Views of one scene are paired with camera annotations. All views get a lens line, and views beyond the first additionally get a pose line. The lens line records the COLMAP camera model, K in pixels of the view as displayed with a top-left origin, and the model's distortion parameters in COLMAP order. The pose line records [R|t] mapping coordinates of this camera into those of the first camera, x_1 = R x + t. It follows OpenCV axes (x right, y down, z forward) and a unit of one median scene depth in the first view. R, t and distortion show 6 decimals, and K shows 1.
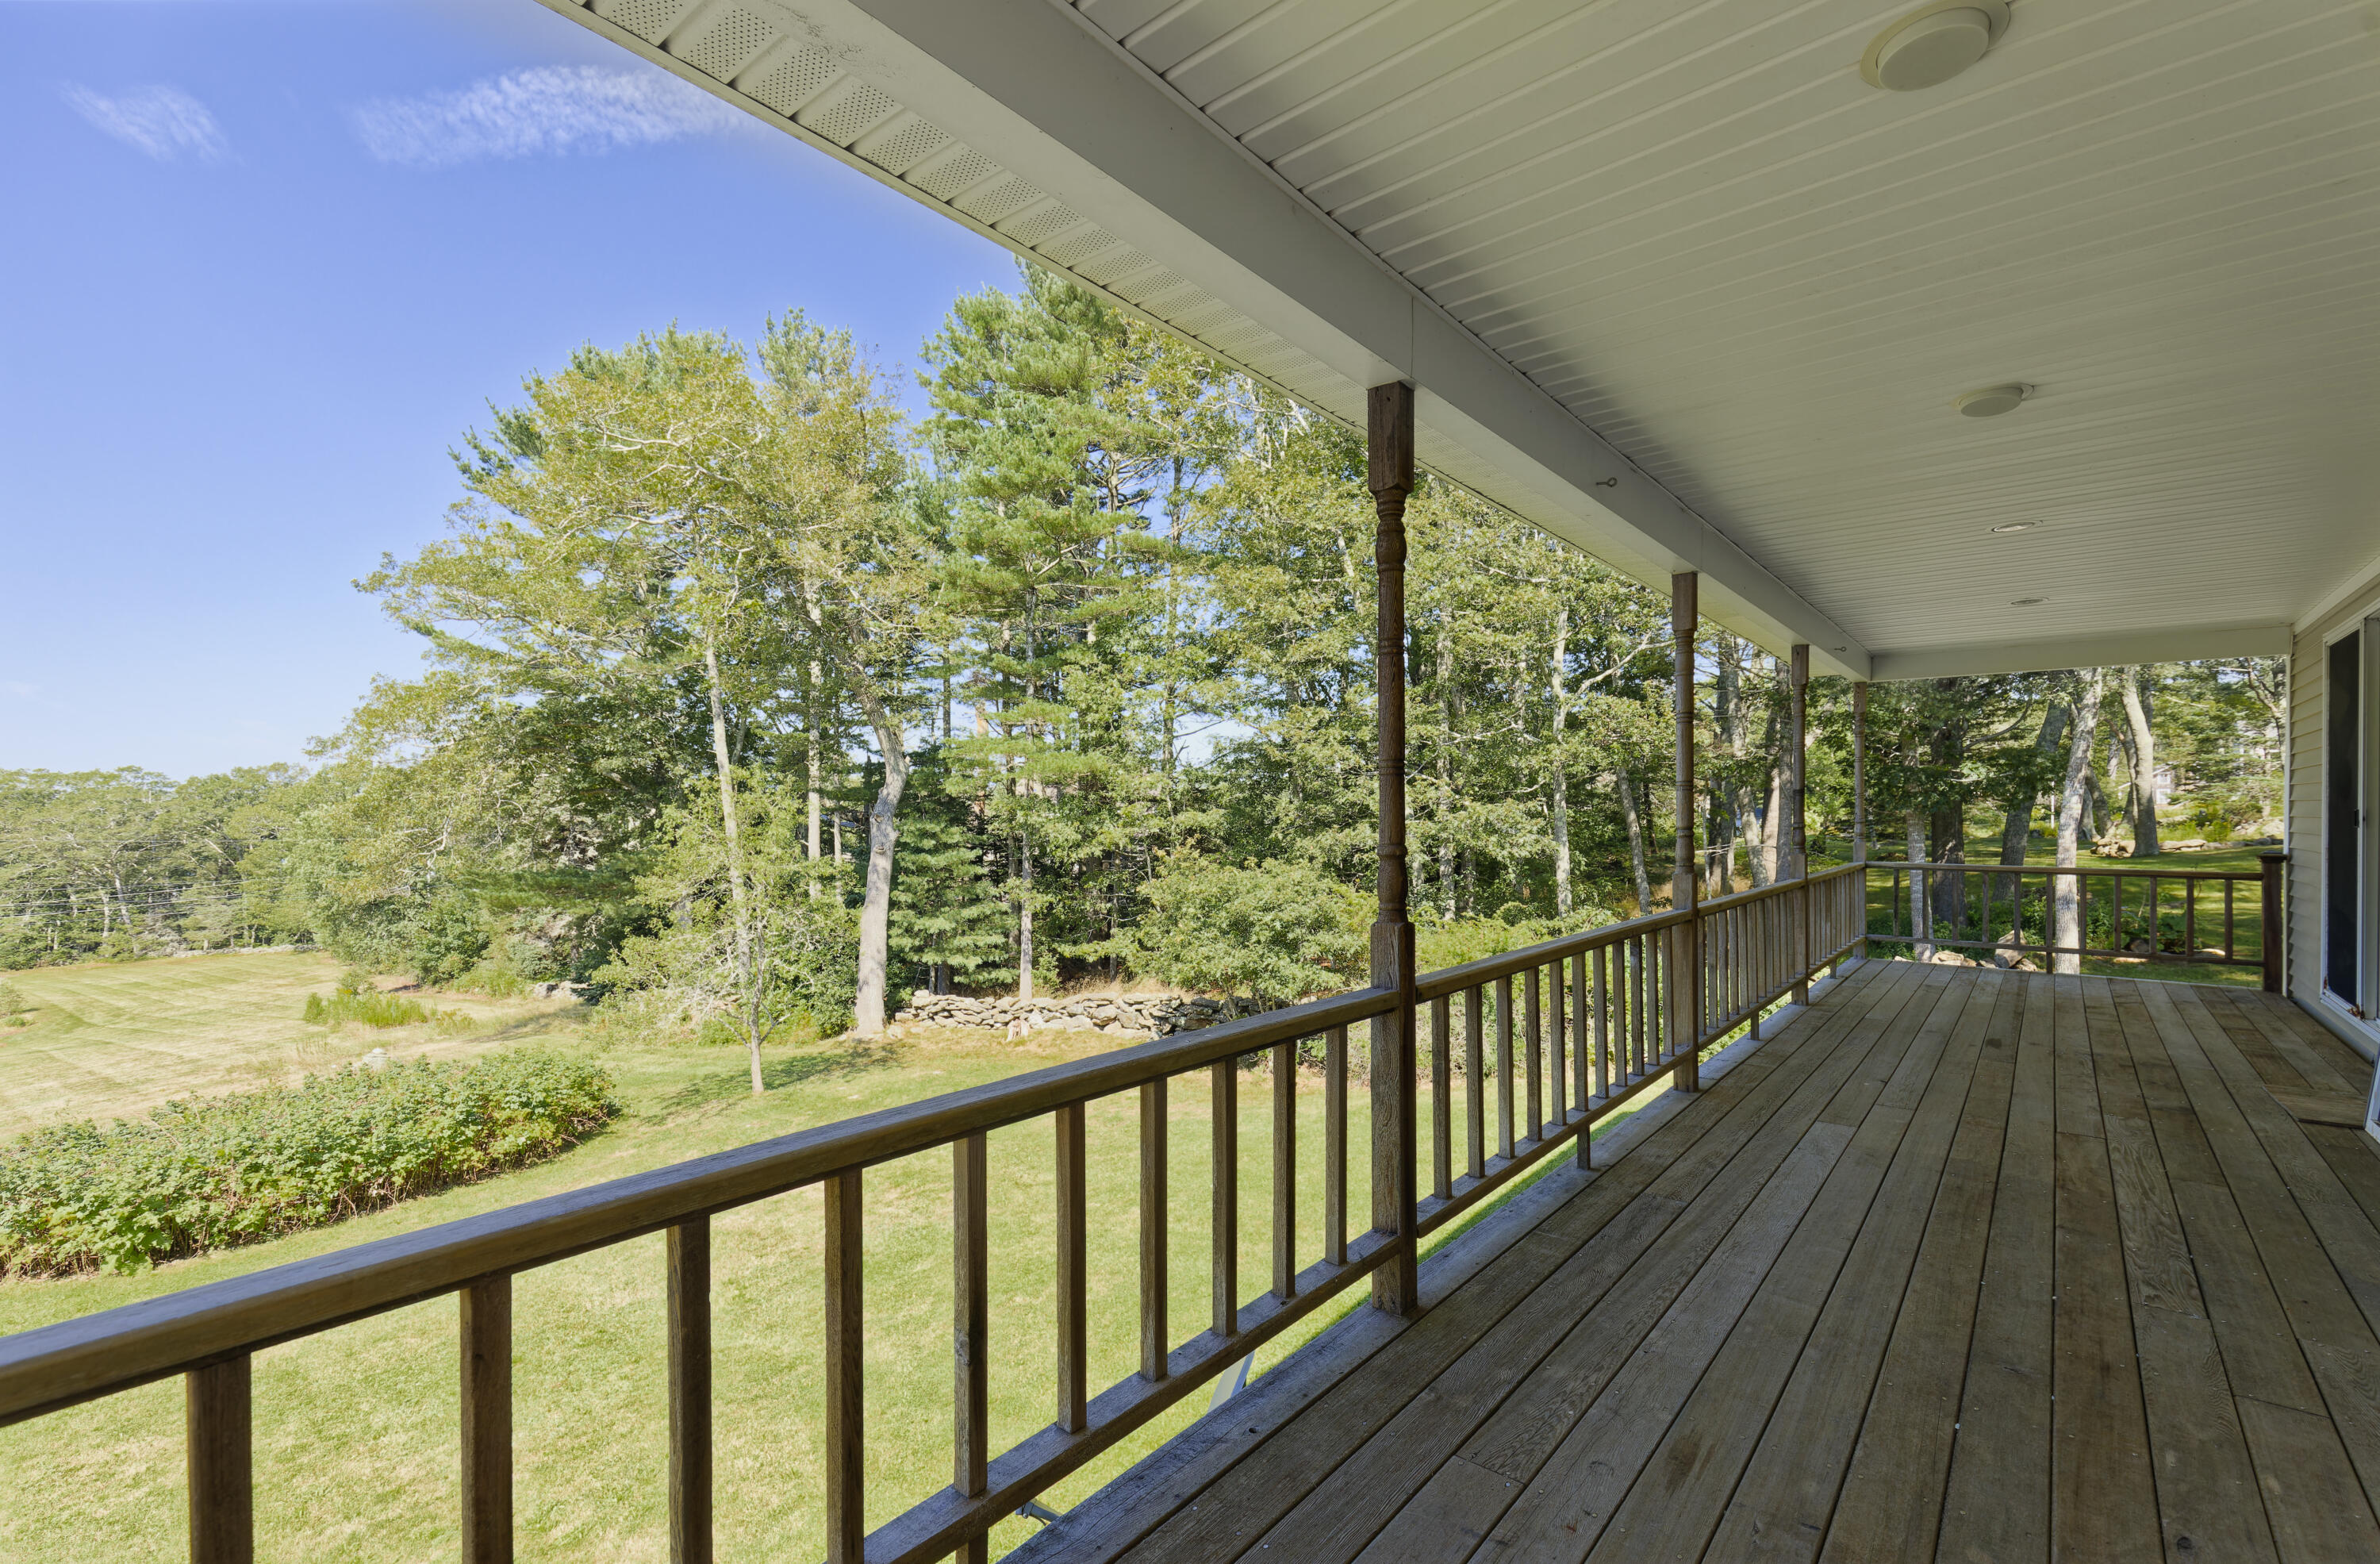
lens RADIAL K [[1087.9, 0, 1193.3], [0, 1087.9, 803.0], [0, 0, 1]] dist [0.000093, -0.000139]
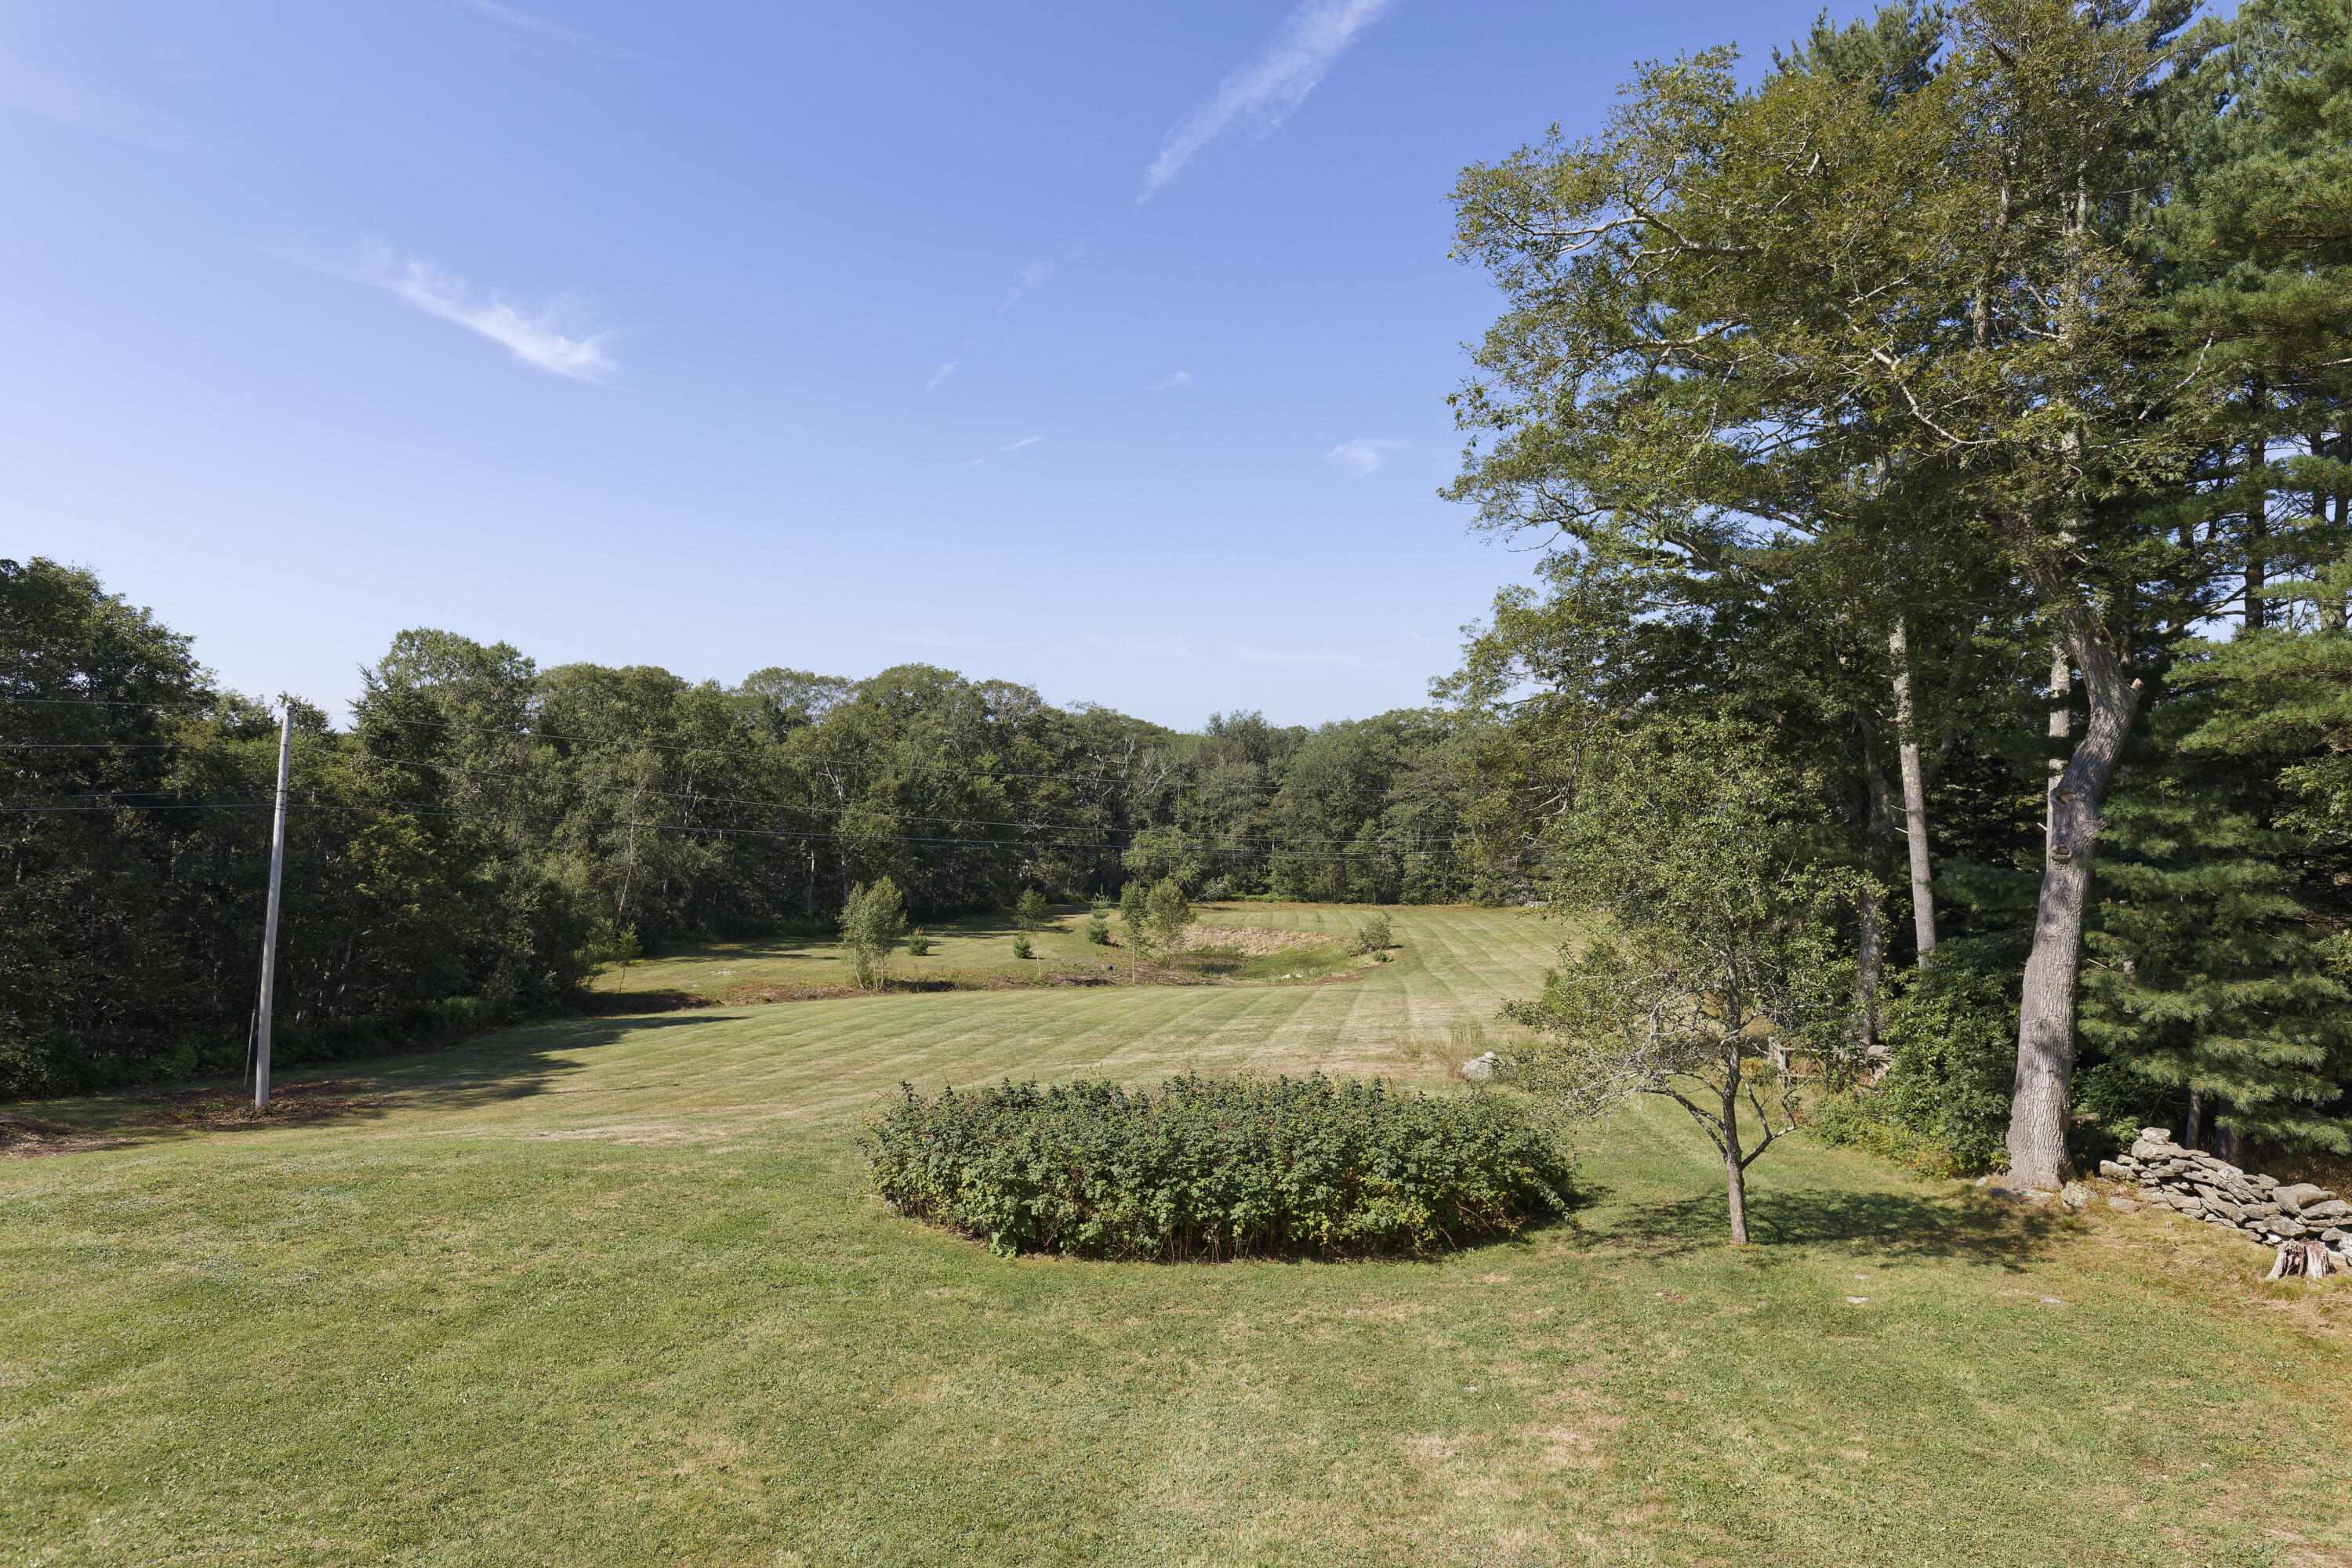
lens RADIAL K [[1533.3, 0, 1179.5], [0, 1533.3, 765.6], [0, 0, 1]] dist [0.017691, -0.002123]
pose [[0.509079, 0.014101, -0.860604, 0.147041], [0.003625, 0.999822, 0.018526, -0.015811], [0.860712, -0.012550, 0.508937, 0.233229]]
